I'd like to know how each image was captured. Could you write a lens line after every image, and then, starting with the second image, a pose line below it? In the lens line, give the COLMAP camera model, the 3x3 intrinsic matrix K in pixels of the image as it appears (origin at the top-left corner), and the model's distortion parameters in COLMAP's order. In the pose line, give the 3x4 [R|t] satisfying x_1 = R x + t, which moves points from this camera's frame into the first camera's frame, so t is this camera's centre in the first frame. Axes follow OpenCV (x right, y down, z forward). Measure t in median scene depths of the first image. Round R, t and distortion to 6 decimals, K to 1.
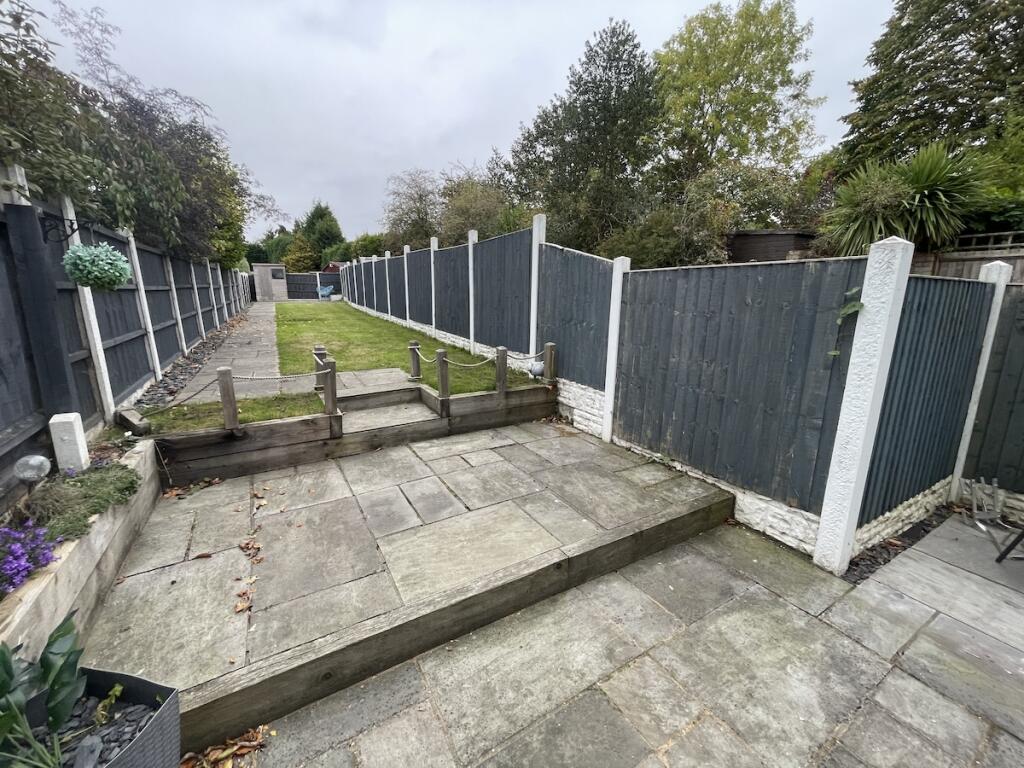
lens RADIAL K [[413.8, 0, 508.1], [0, 413.8, 381.8], [0, 0, 1]] dist [-0.002542, -0.000290]
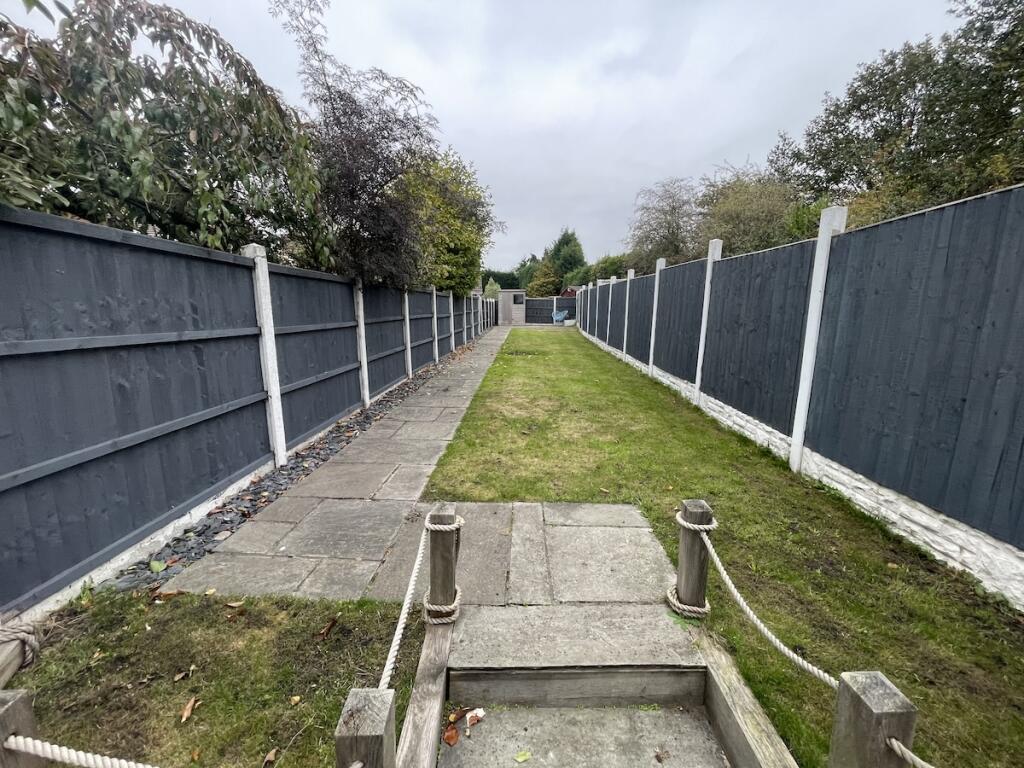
lens RADIAL K [[413.8, 0, 512.7], [0, 413.8, 385.8], [0, 0, 1]] dist [-0.002542, -0.000290]
pose [[0.861171, 0.091124, -0.500081, -0.038027], [-0.111949, 0.993645, -0.011723, -0.033874], [0.495835, 0.066079, 0.865899, 0.119259]]
